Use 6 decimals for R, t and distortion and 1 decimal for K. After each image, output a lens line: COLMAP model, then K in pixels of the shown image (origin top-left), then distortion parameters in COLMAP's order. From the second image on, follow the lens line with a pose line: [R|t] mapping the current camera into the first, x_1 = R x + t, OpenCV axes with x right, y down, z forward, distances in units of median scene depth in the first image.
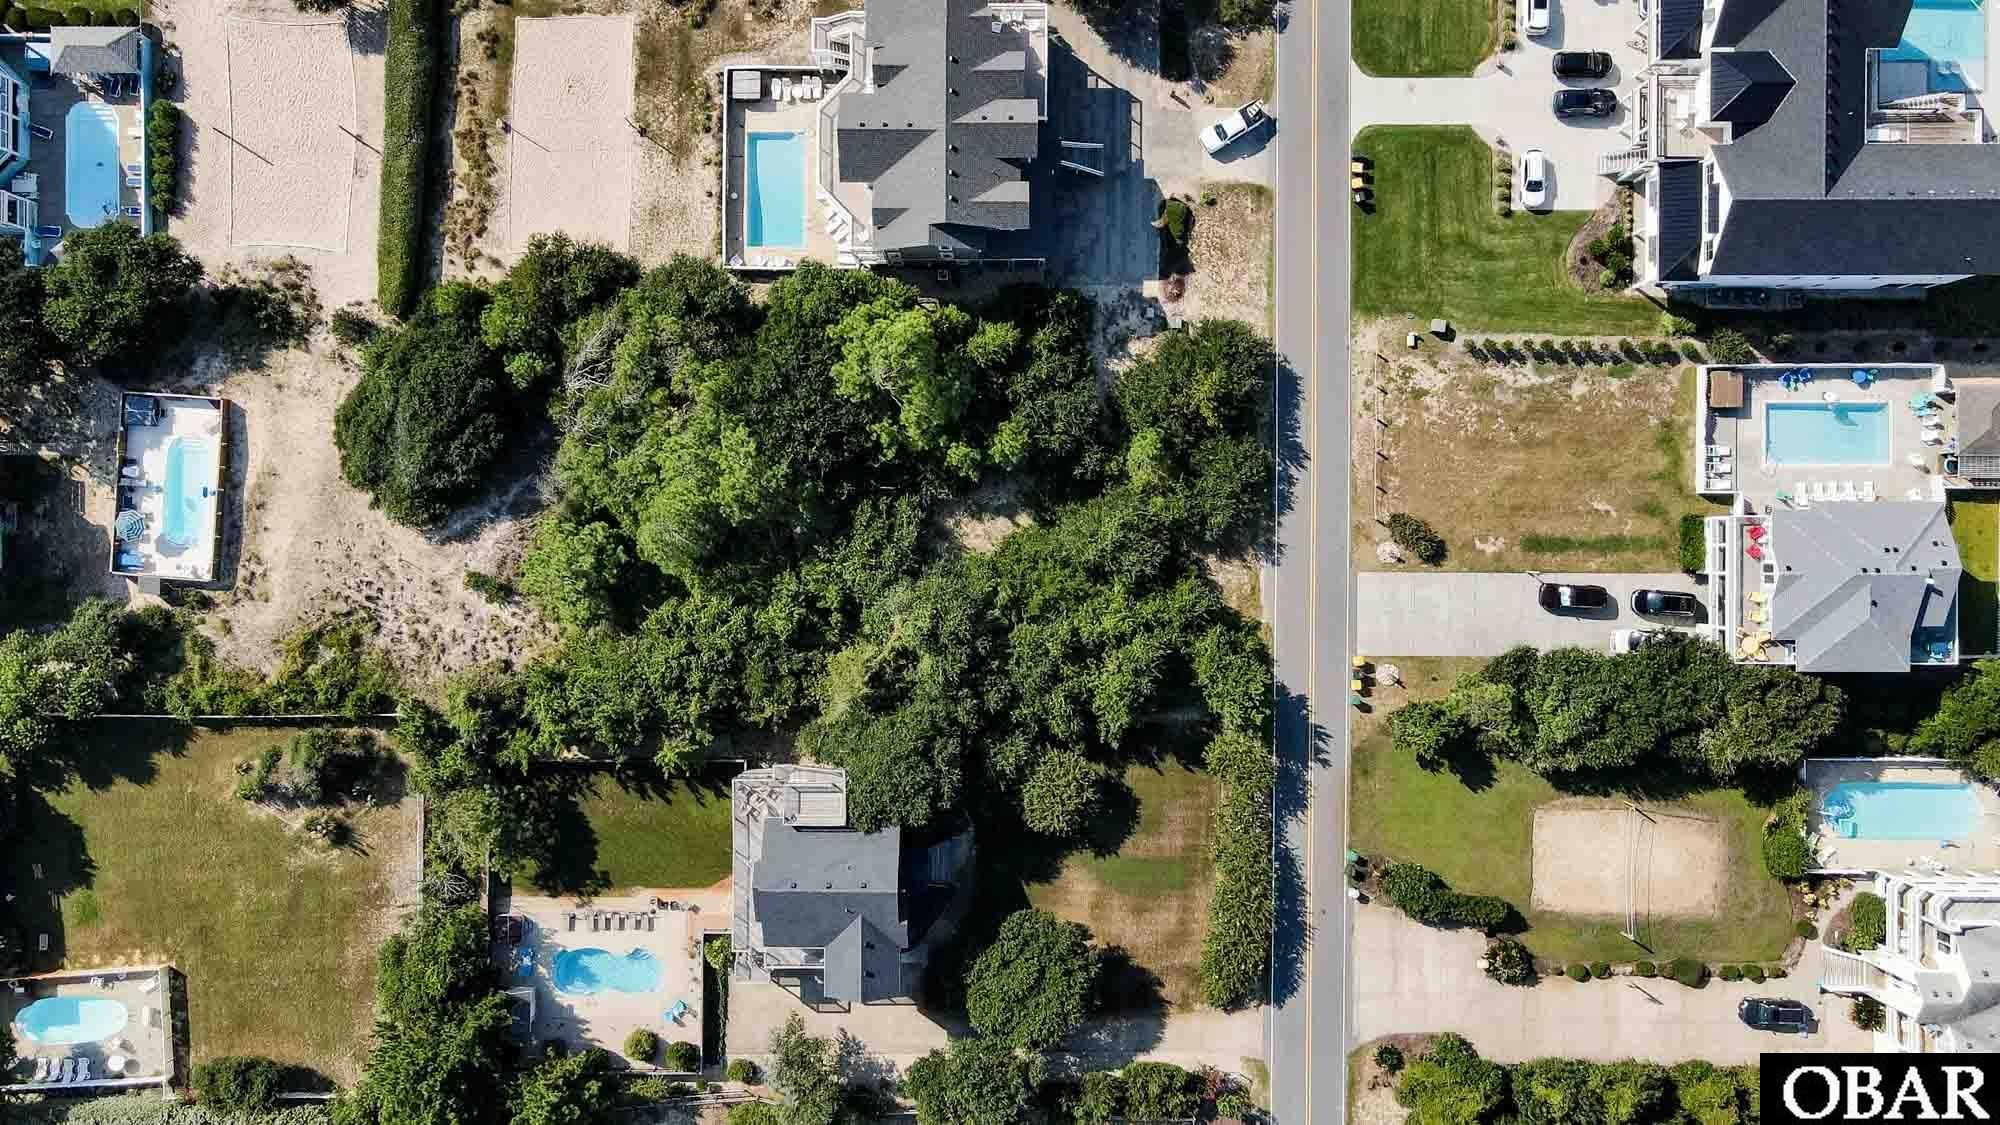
lens RADIAL K [[1506.1, 0, 998.2], [0, 1506.1, 546.1], [0, 0, 1]] dist [0.006343, 0.007712]
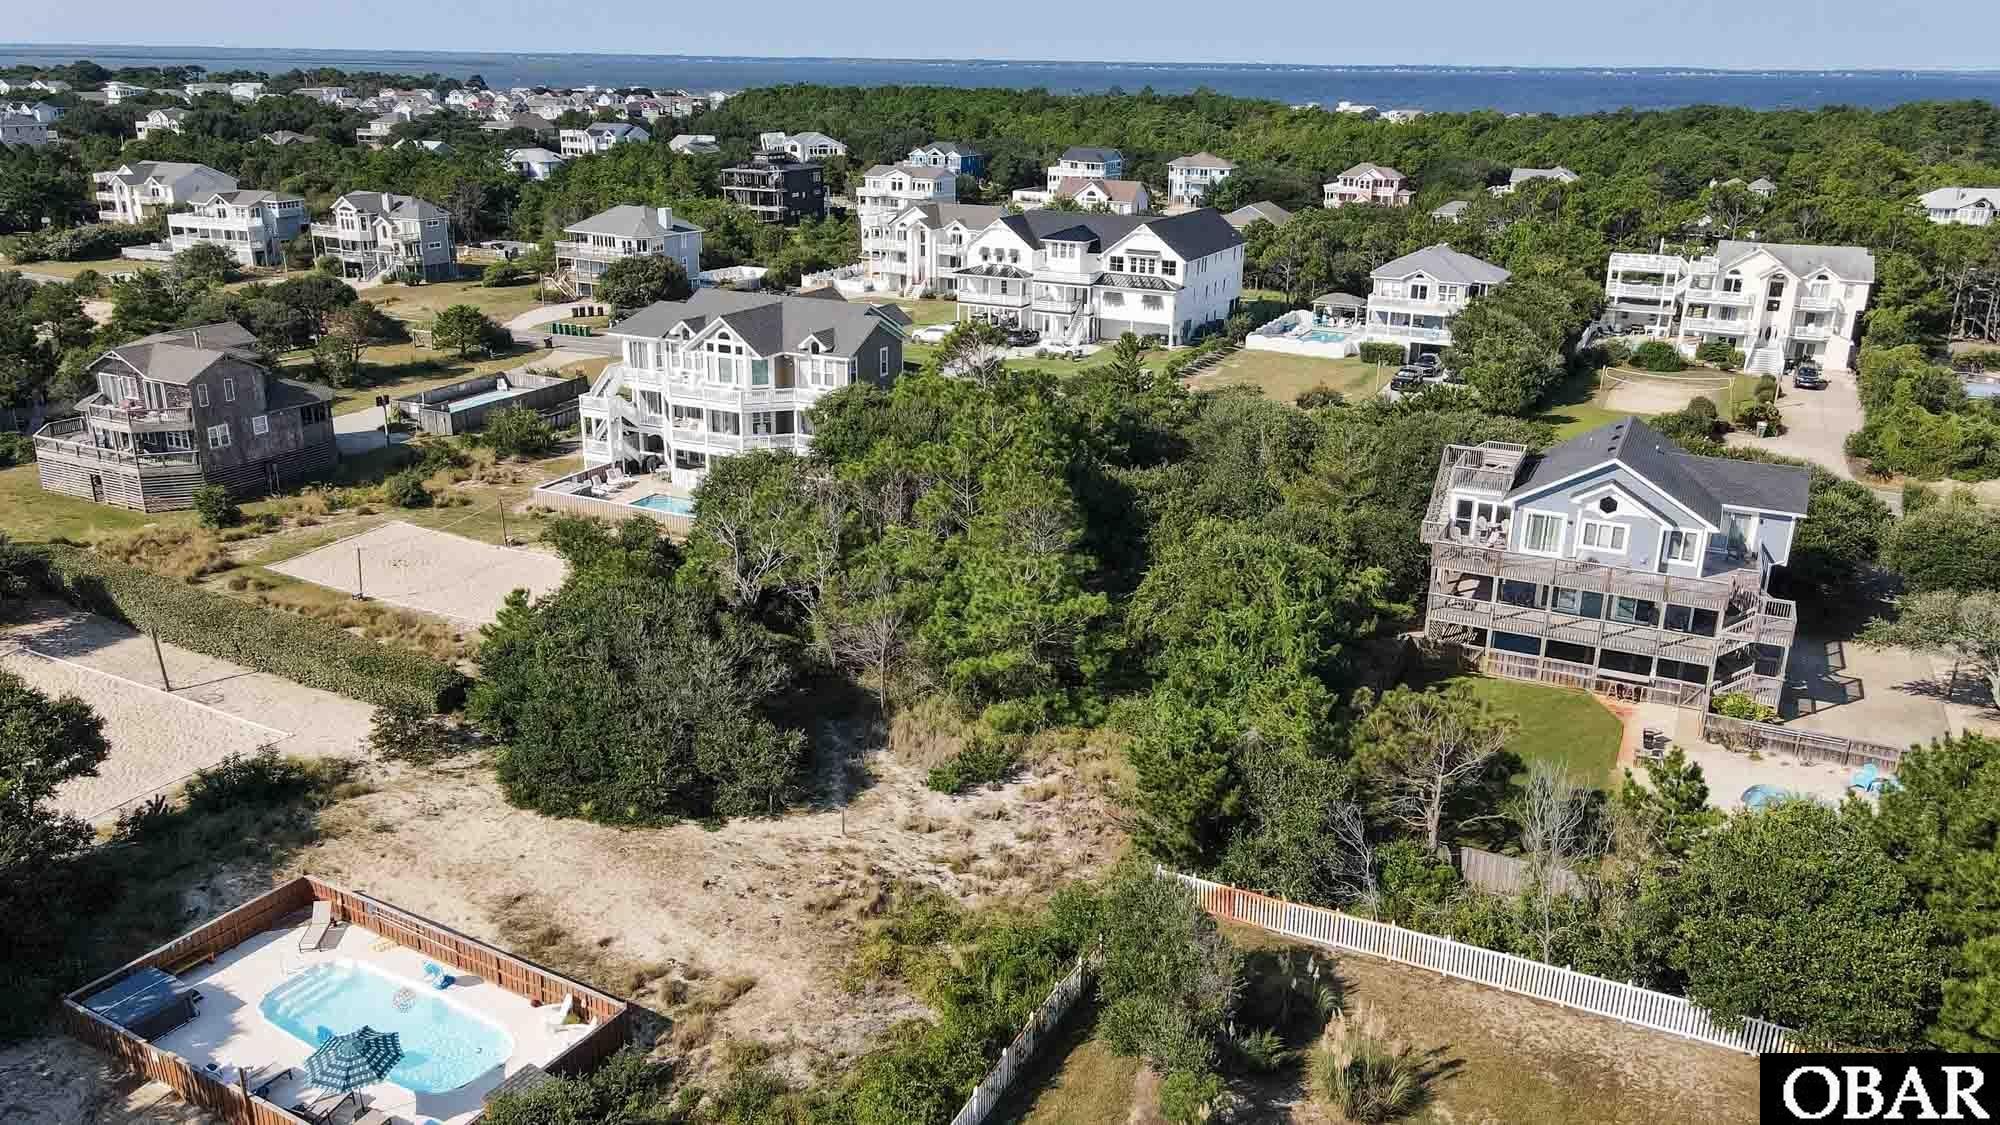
lens RADIAL K [[1473.5, 0, 1002.4], [0, 1473.5, 560.5], [0, 0, 1]] dist [-0.017240, 0.068815]
pose [[0.434443, -0.286187, 0.854024, -0.751047], [0.900422, 0.161527, -0.403918, 0.231182], [-0.022352, 0.944461, 0.327863, 0.768399]]
